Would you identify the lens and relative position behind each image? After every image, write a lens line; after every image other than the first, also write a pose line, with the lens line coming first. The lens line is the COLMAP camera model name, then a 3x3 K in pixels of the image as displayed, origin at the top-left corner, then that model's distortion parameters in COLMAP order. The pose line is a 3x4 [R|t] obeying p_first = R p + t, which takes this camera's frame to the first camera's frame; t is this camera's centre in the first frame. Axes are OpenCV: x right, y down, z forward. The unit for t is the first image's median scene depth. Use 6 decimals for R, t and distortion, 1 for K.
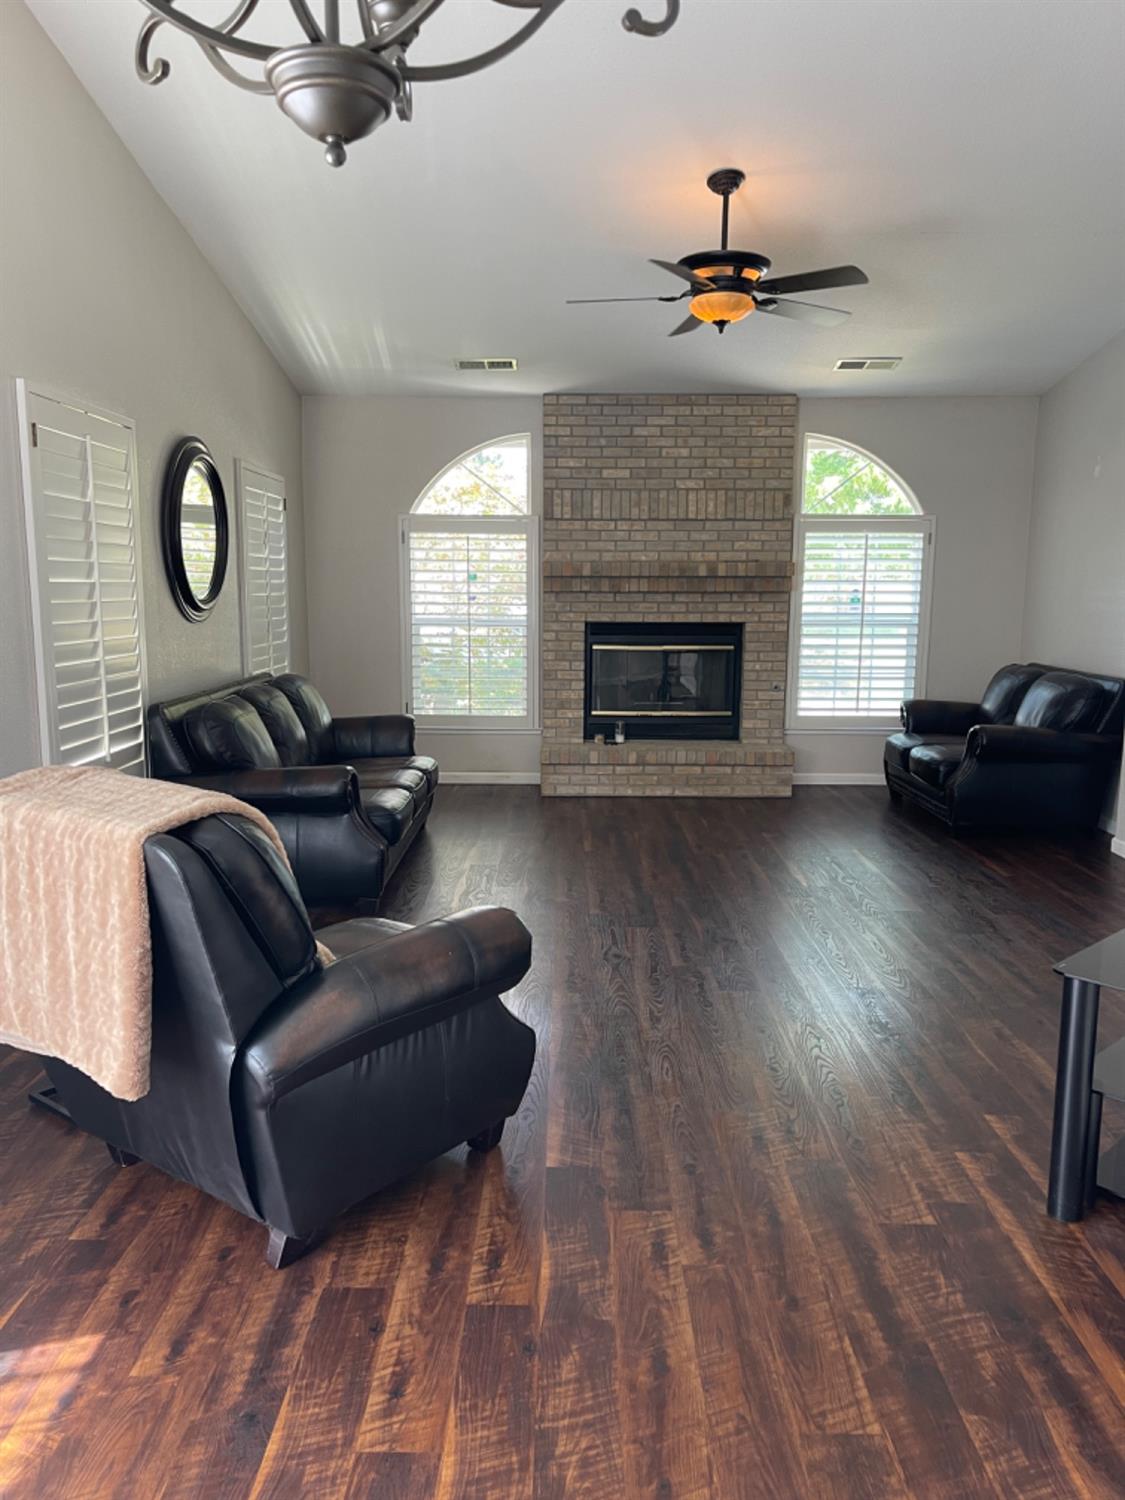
lens RADIAL K [[1120.5, 0, 568.8], [0, 1120.5, 782.2], [0, 0, 1]] dist [0.067109, -0.094731]
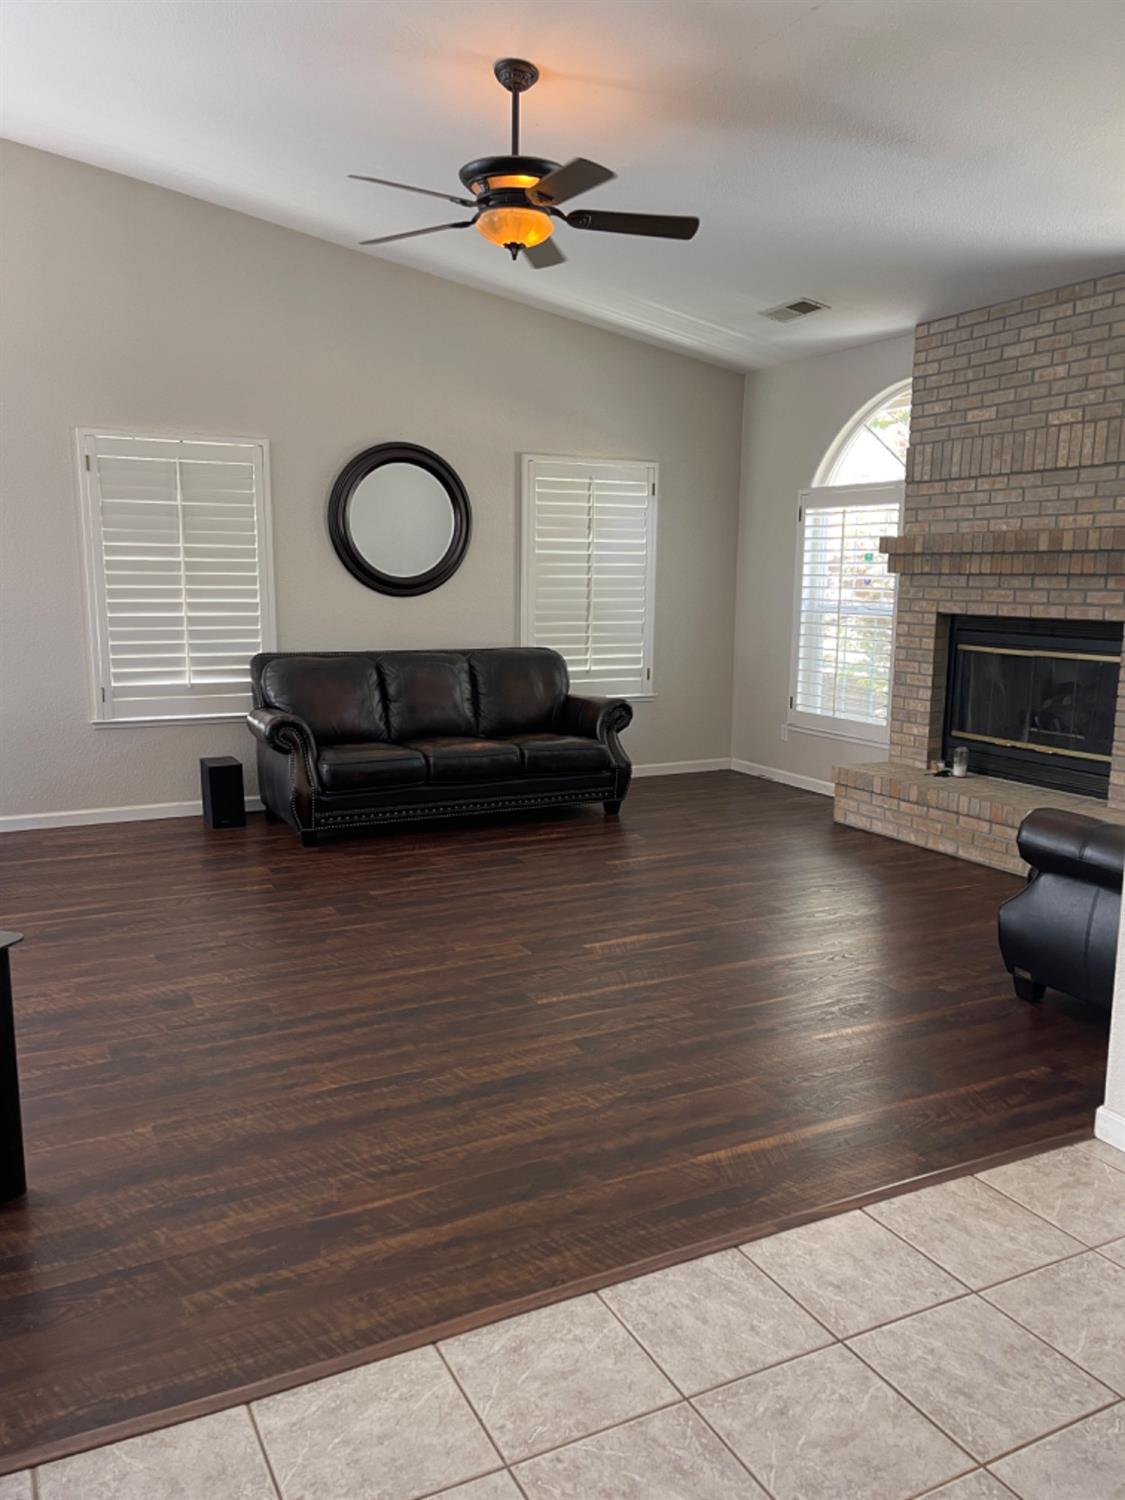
lens RADIAL K [[1120.5, 0, 568.3], [0, 1120.5, 783.5], [0, 0, 1]] dist [0.067109, -0.094731]
pose [[0.462755, 0.163215, -0.871332, 0.606712], [-0.159864, 0.982155, 0.099072, -0.065968], [0.871953, 0.093448, 0.480589, 0.427561]]
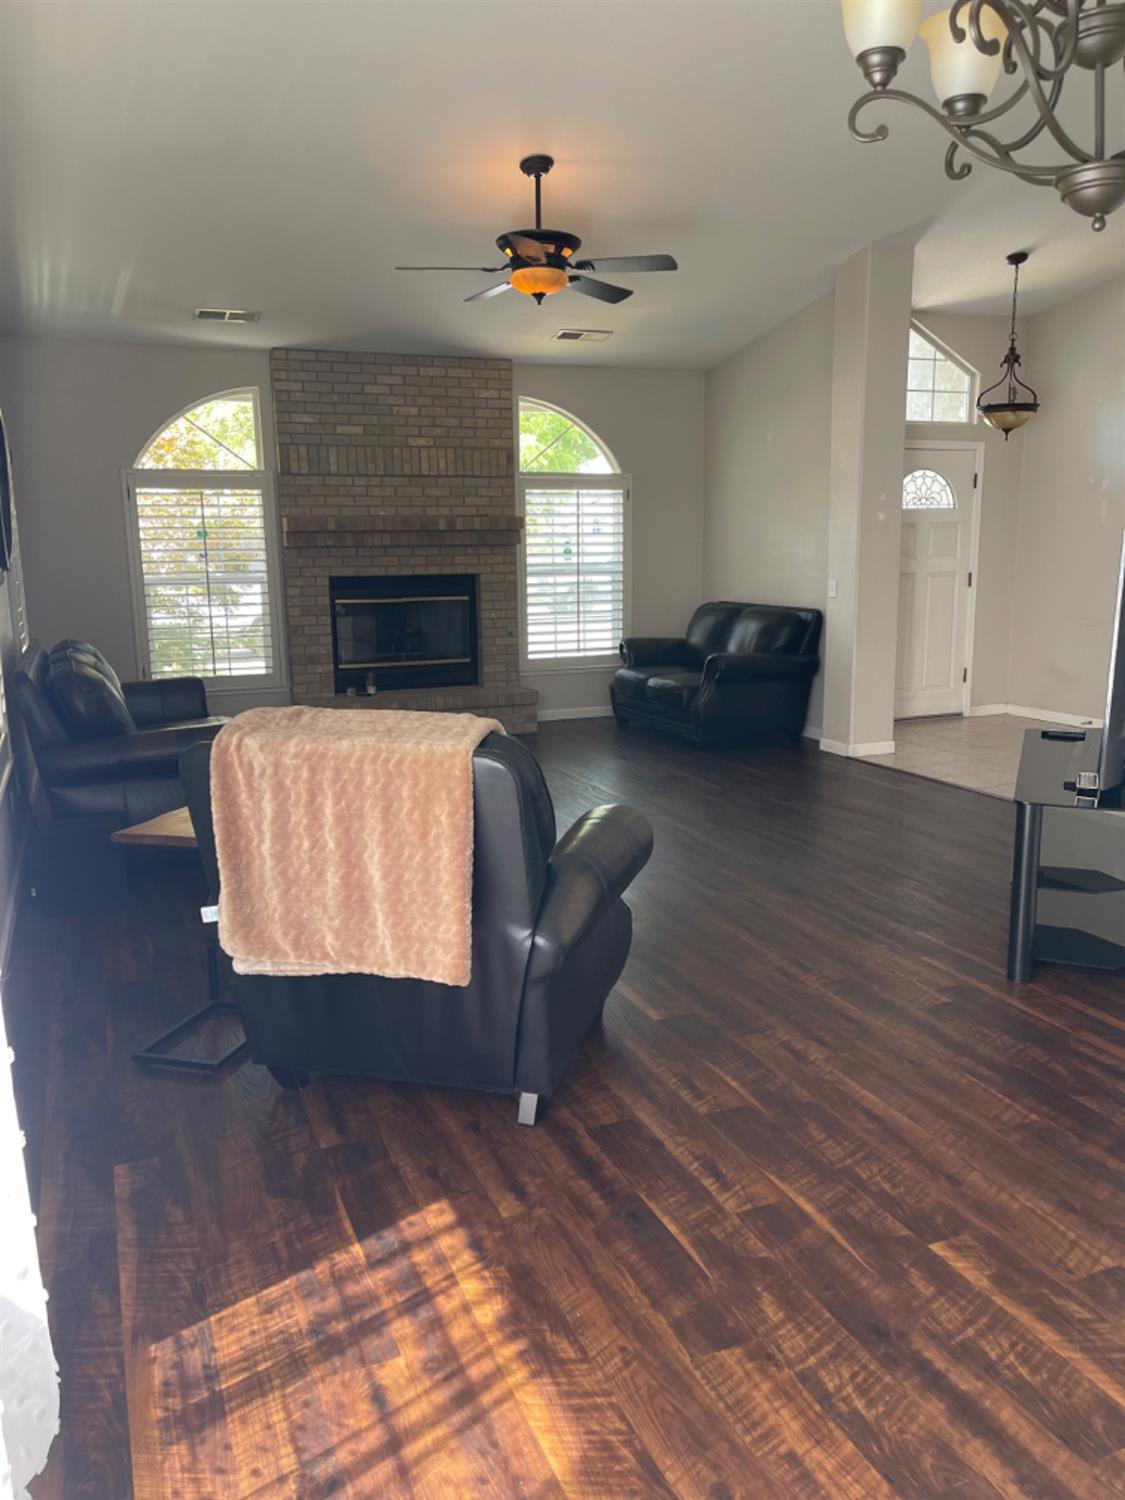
lens RADIAL K [[1120.5, 0, 563.8], [0, 1120.5, 773.0], [0, 0, 1]] dist [0.067109, -0.094731]
pose [[0.922783, -0.095254, 0.373361, -0.190626], [0.085417, 0.995424, 0.042846, 0.007909], [-0.375733, -0.007646, 0.926696, -0.022104]]
